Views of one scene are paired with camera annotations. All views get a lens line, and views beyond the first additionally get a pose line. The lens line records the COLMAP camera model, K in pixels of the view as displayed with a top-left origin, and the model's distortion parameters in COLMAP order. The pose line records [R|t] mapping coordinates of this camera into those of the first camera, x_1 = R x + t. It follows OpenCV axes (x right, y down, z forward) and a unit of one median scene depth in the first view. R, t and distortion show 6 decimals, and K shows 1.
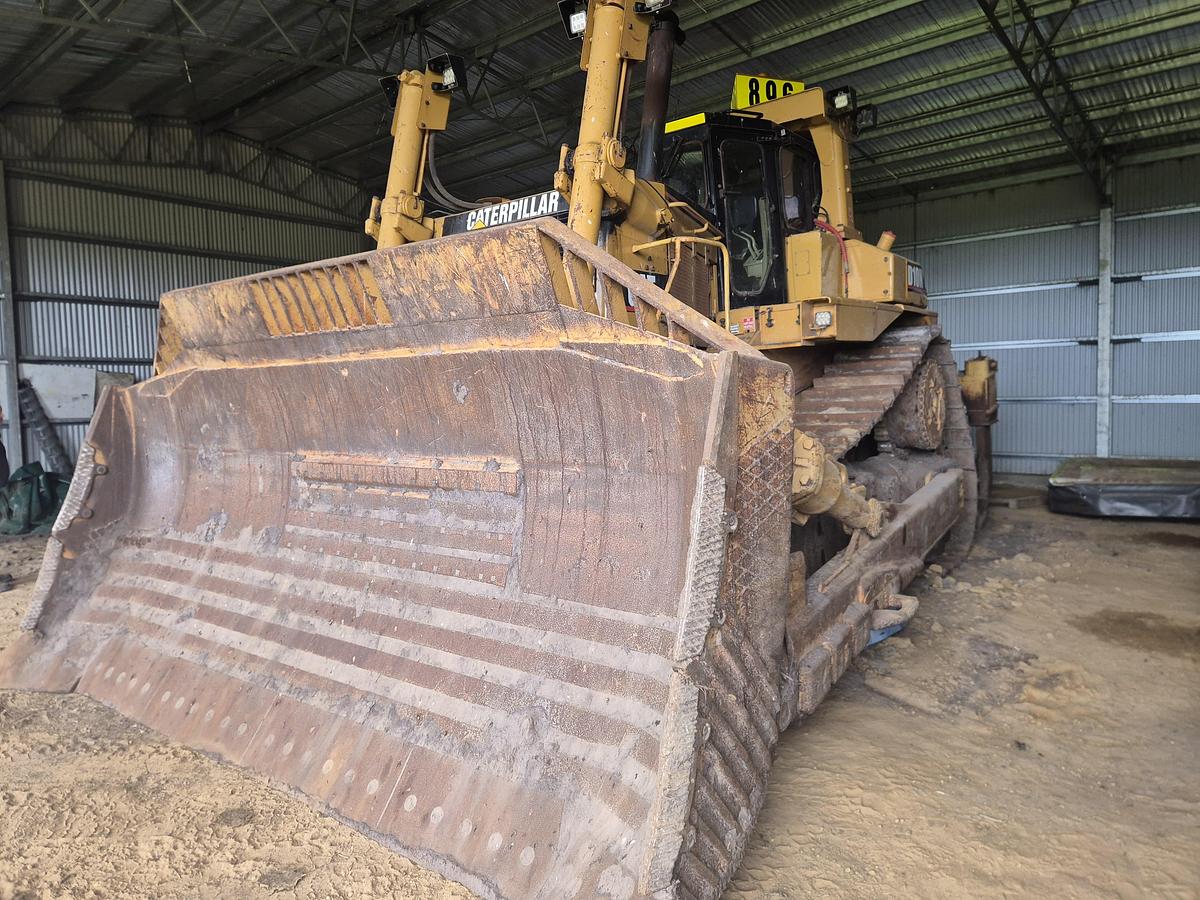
lens RADIAL K [[814.2, 0, 576.1], [0, 814.2, 446.1], [0, 0, 1]] dist [0.077406, -0.066942]
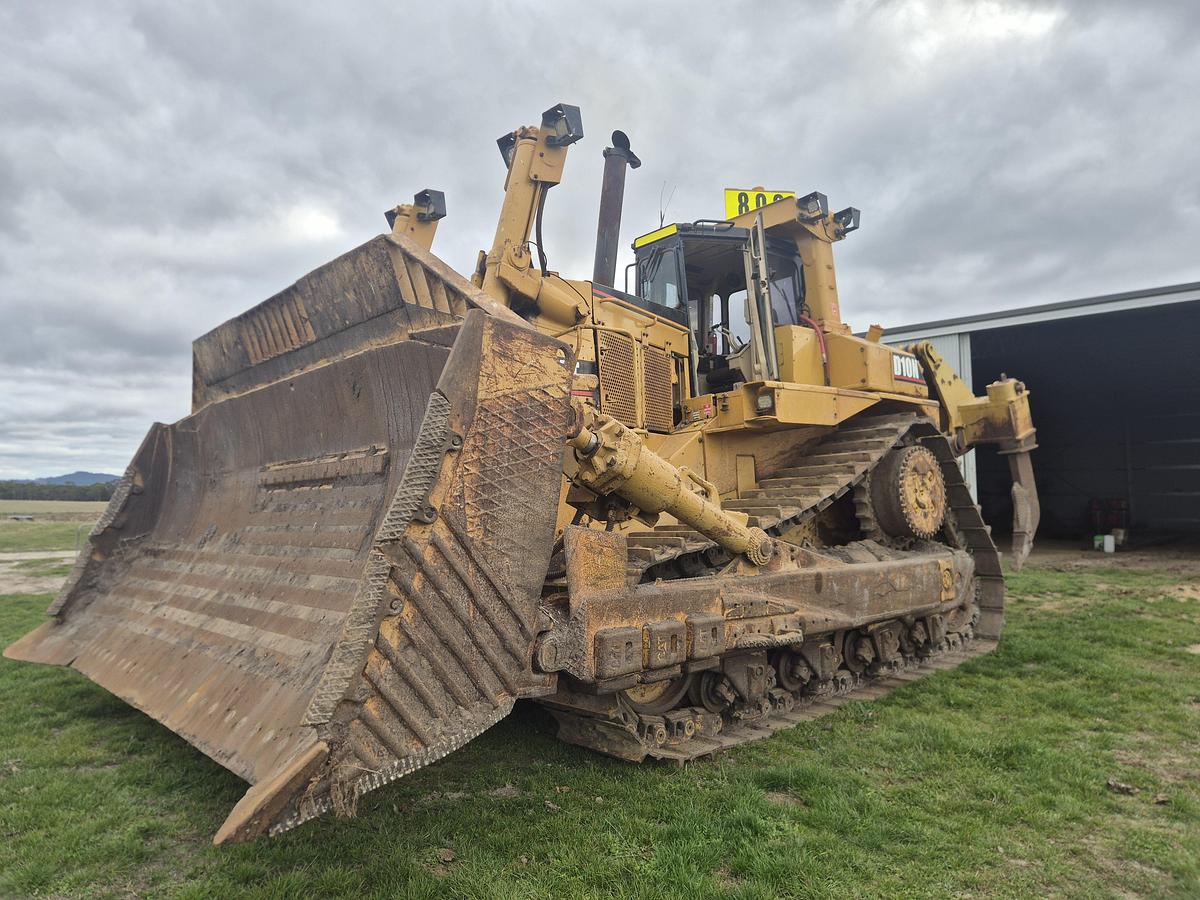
lens RADIAL K [[814.2, 0, 592.1], [0, 814.2, 455.4], [0, 0, 1]] dist [0.077406, -0.066942]
pose [[0.982656, 0.040998, -0.180849, 0.302109], [-0.074139, 0.980777, -0.180501, 0.156260], [0.169972, 0.190779, 0.966806, -0.053893]]
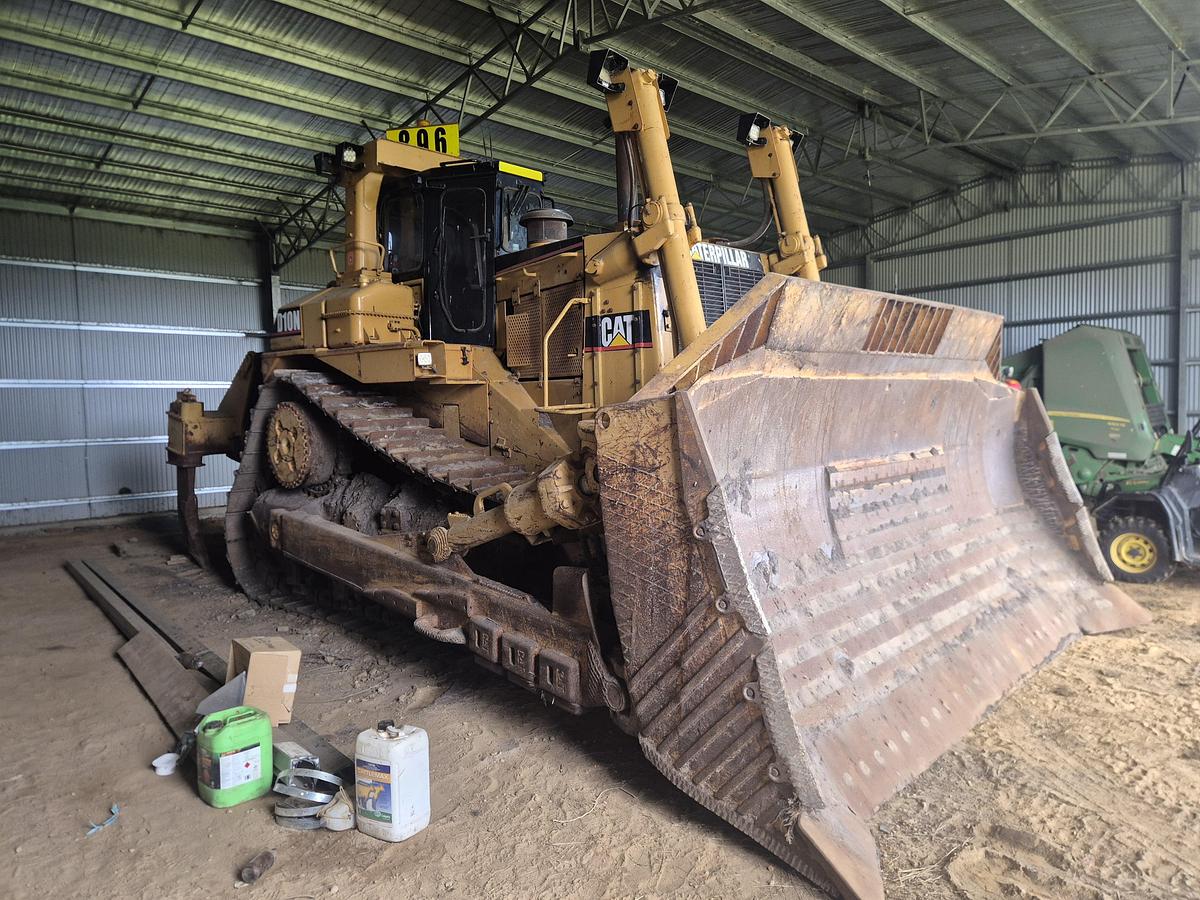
lens RADIAL K [[814.2, 0, 611.1], [0, 814.2, 456.9], [0, 0, 1]] dist [0.077406, -0.066942]
pose [[0.068823, -0.041621, 0.996760, -1.252757], [0.091979, 0.995139, 0.035203, -0.056772], [-0.993380, 0.089258, 0.072316, 1.092022]]
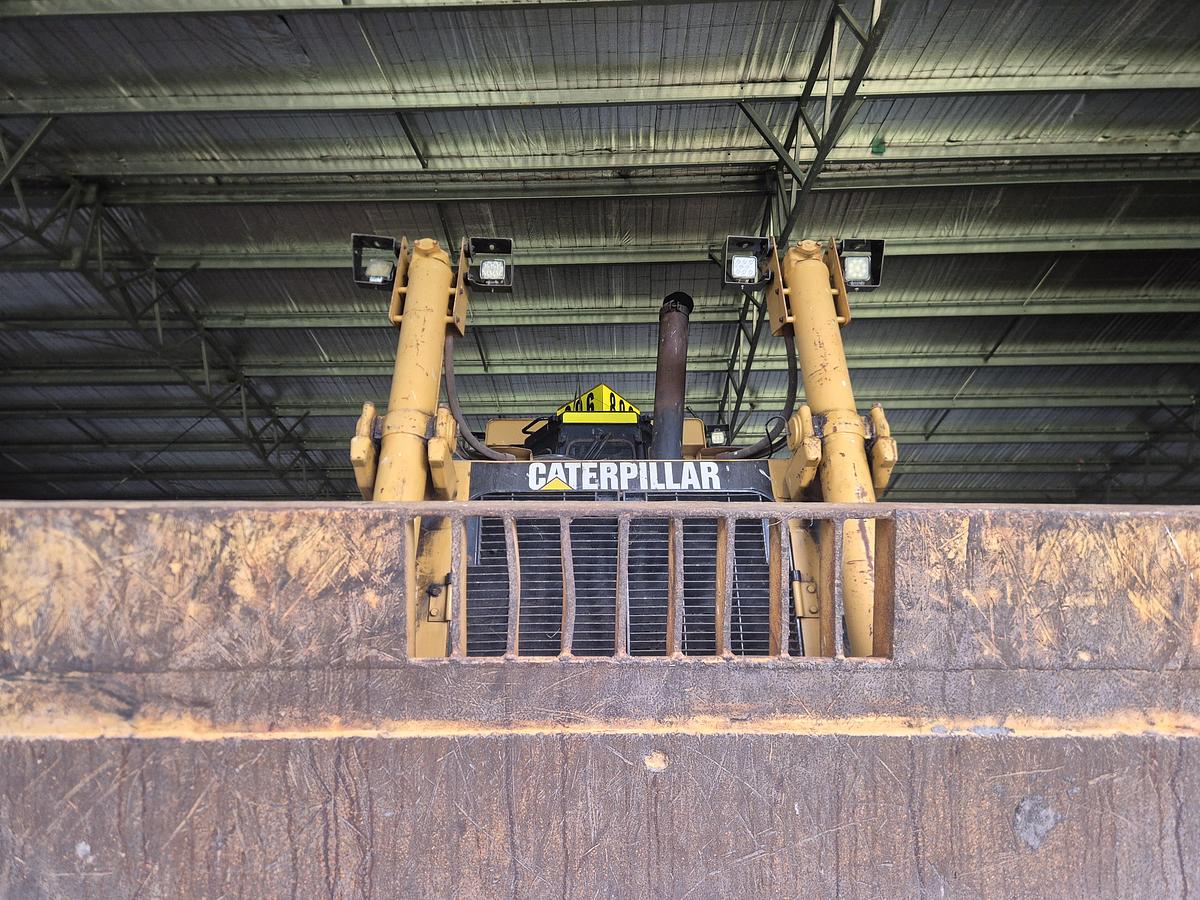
lens RADIAL K [[814.2, 0, 593.6], [0, 814.2, 453.4], [0, 0, 1]] dist [0.077406, -0.066942]
pose [[0.763012, 0.216459, 0.609063, -0.492432], [0.025079, 0.931638, -0.362520, -0.070308], [-0.645897, 0.291883, 0.705423, 0.557087]]
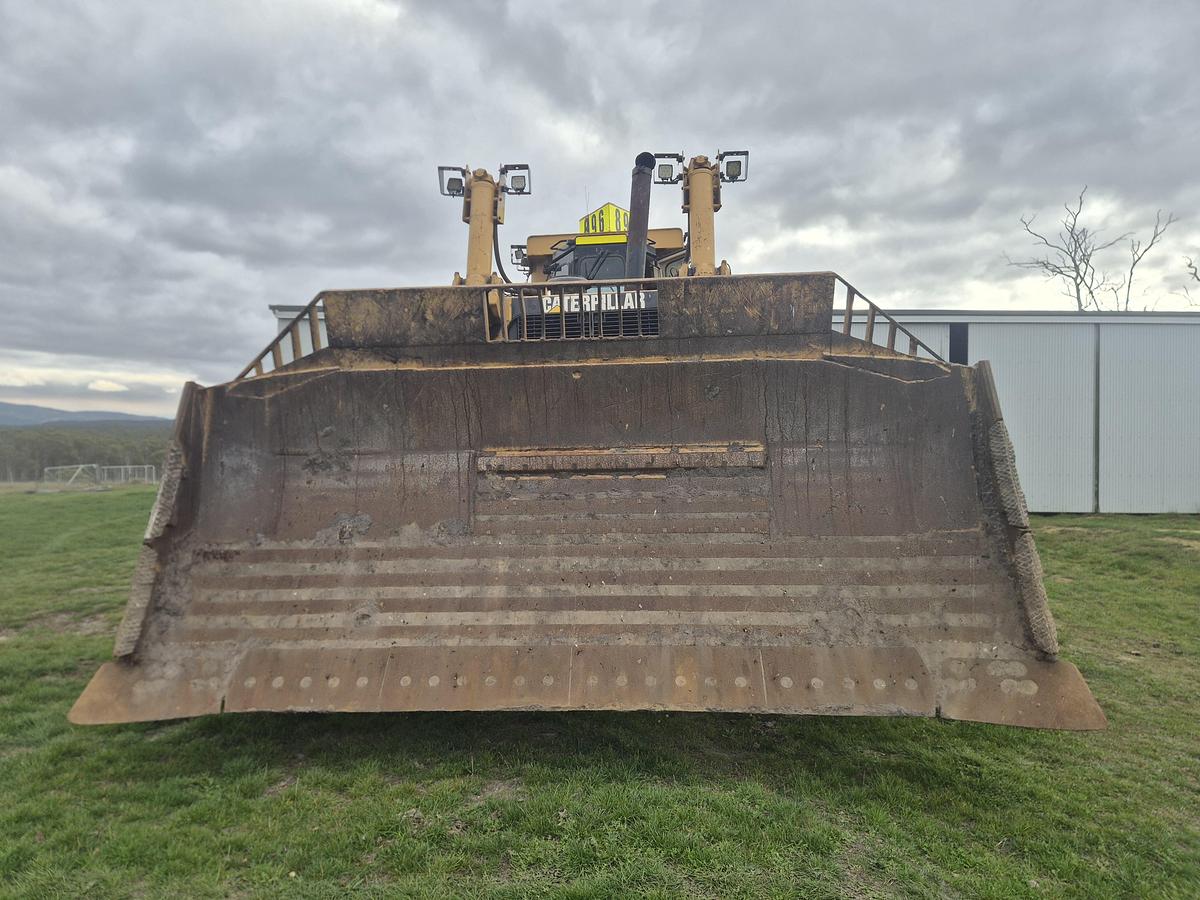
lens RADIAL K [[814.2, 0, 590.2], [0, 814.2, 448.3], [0, 0, 1]] dist [0.077406, -0.066942]
pose [[0.827681, 0.058498, 0.558142, -0.754608], [0.029683, 0.988597, -0.147631, 0.154867], [-0.560414, 0.138759, 0.816506, 0.035568]]
